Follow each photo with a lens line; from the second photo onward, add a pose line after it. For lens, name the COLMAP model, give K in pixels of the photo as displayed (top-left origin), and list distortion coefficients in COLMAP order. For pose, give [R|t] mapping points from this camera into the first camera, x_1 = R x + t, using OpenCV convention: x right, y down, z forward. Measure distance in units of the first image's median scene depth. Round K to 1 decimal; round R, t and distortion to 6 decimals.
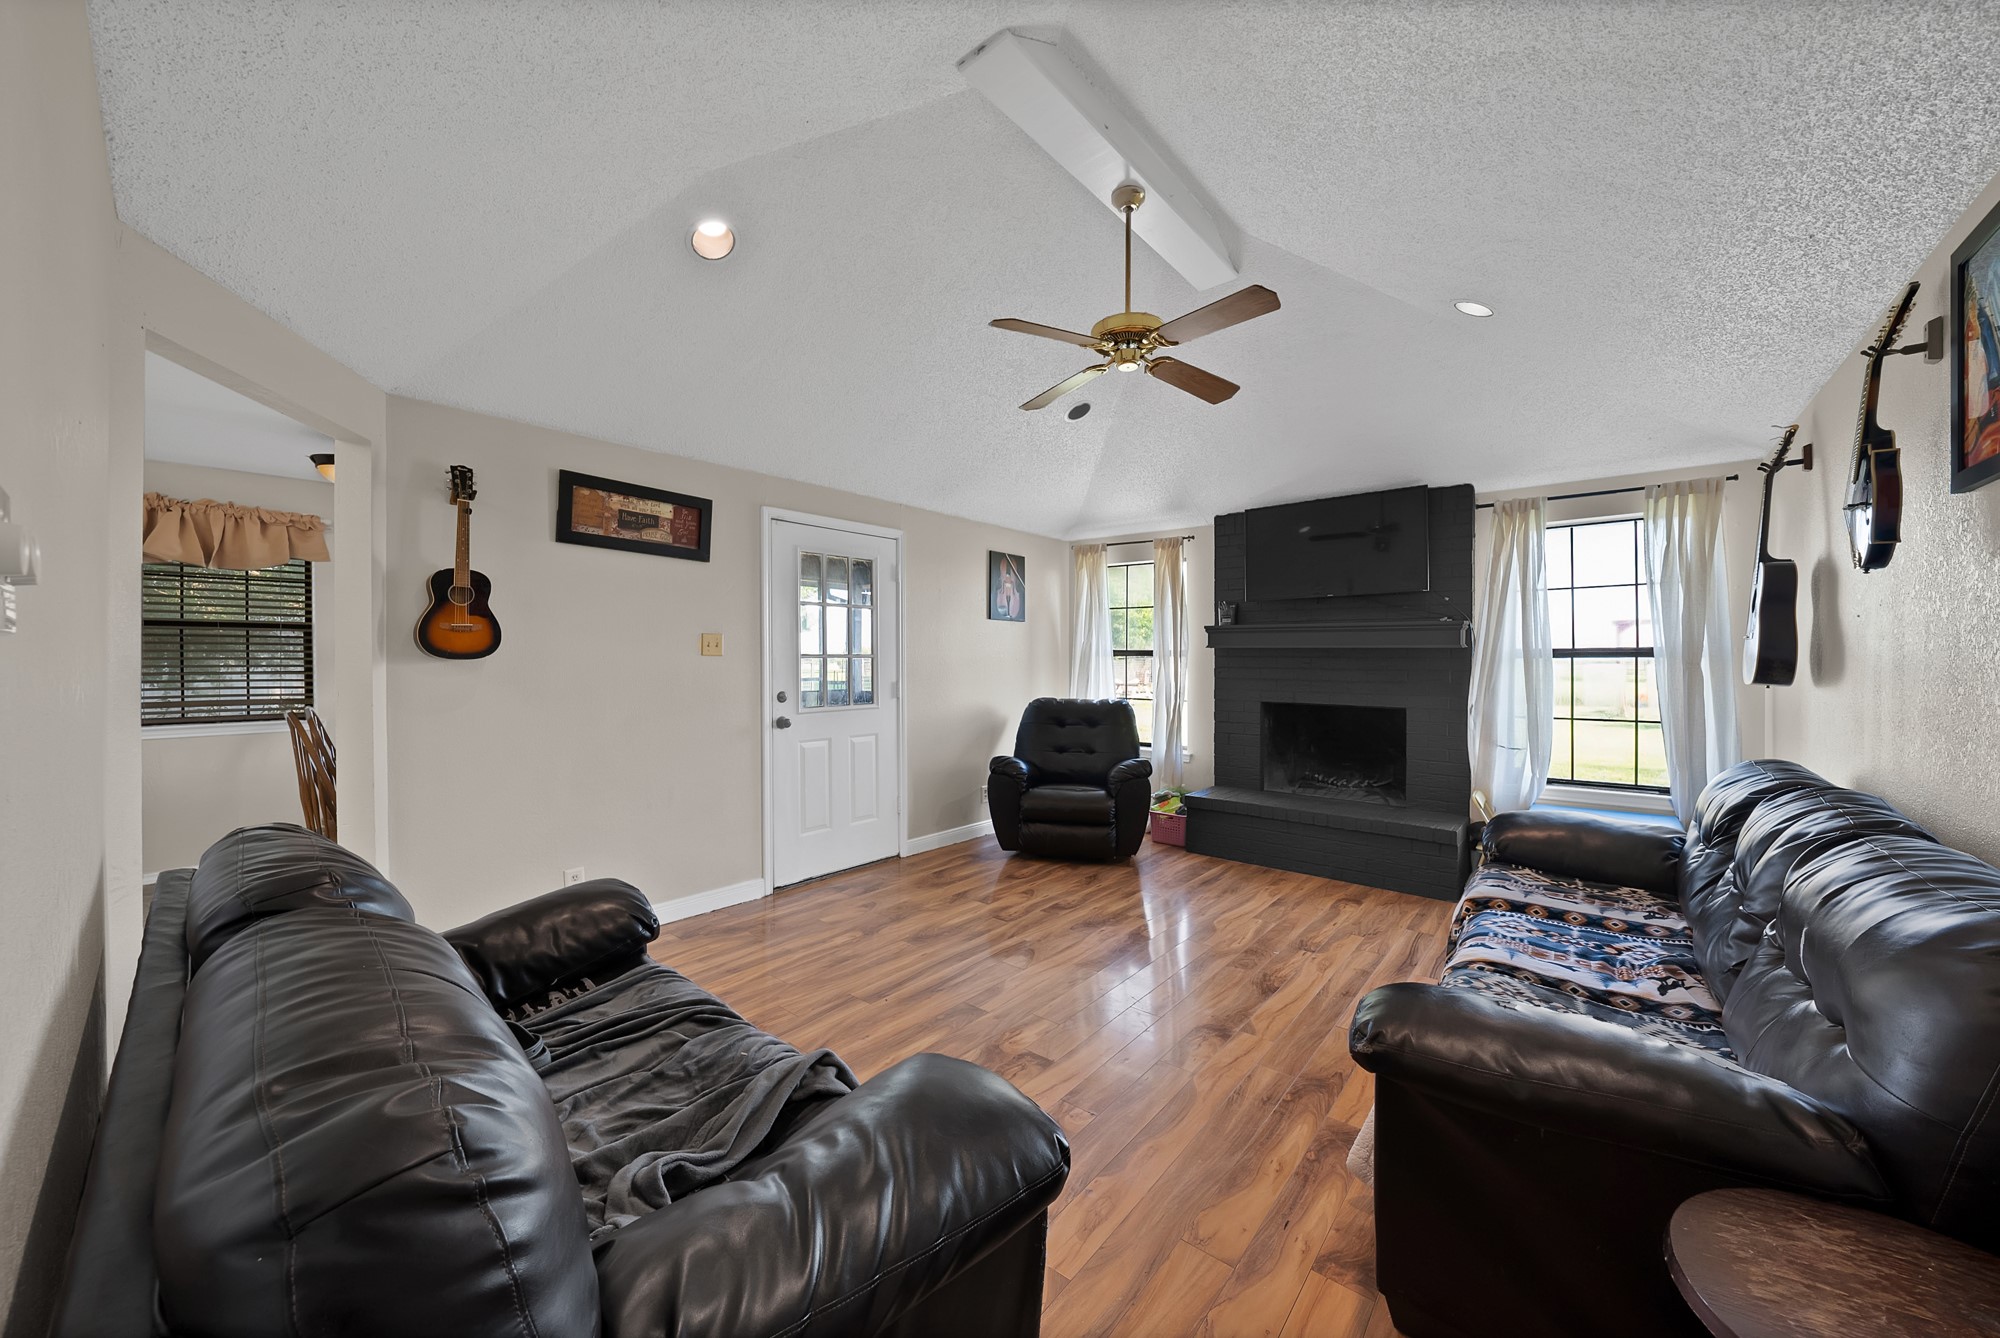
lens RADIAL K [[722.5, 0, 1001.8], [0, 722.5, 664.3], [0, 0, 1]] dist [-0.019692, -0.000163]
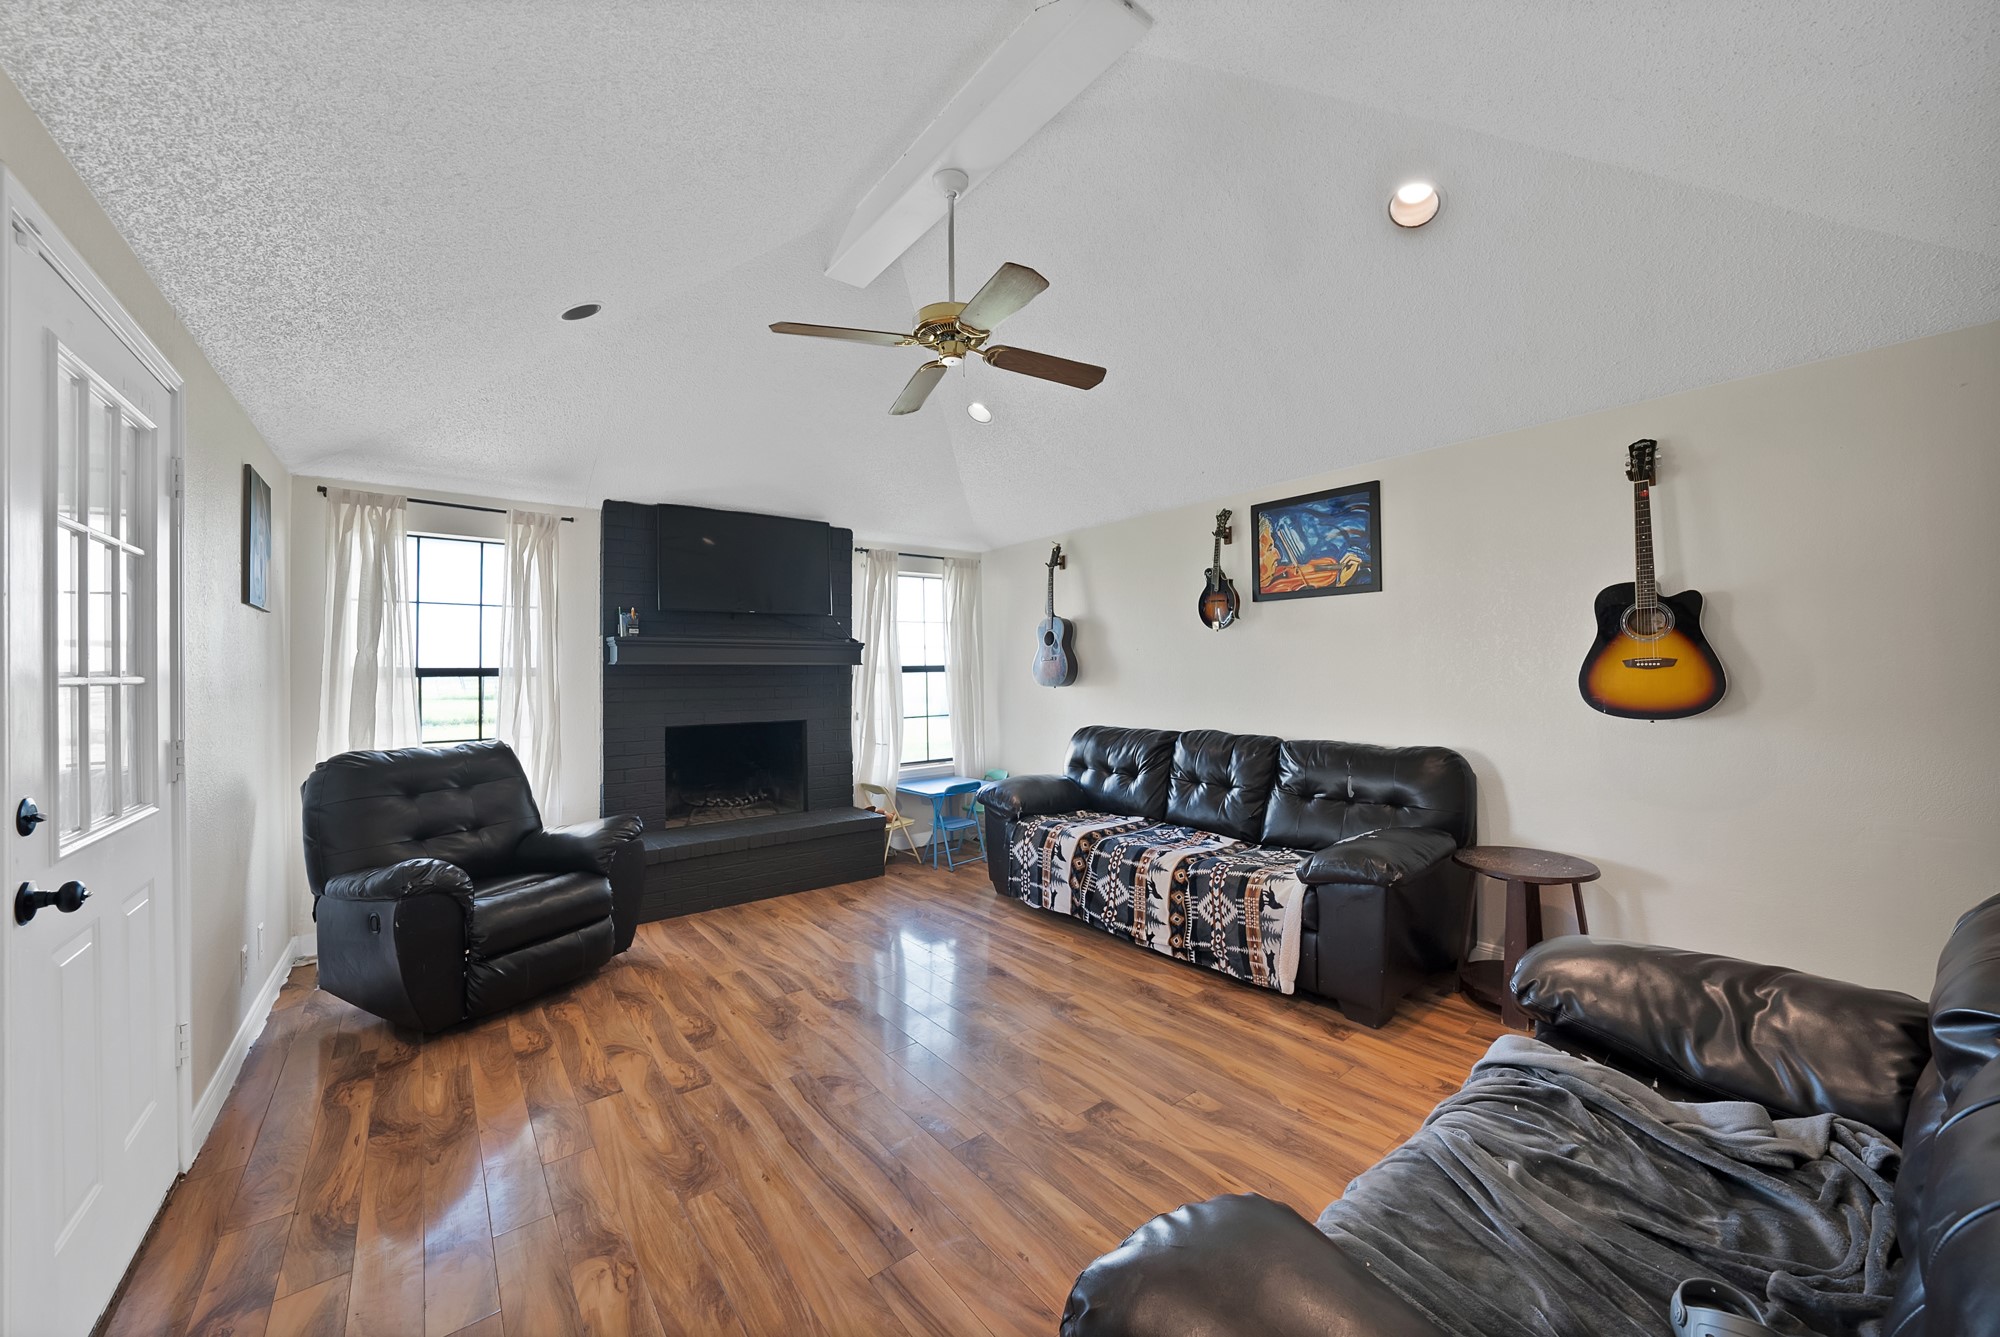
lens RADIAL K [[722.5, 0, 1001.4], [0, 722.5, 663.5], [0, 0, 1]] dist [-0.019692, -0.000163]
pose [[0.202141, 0.007525, 0.979328, -0.484561], [0.021480, 0.999696, -0.012115, -0.006183], [-0.979121, 0.023485, 0.201918, 0.511181]]
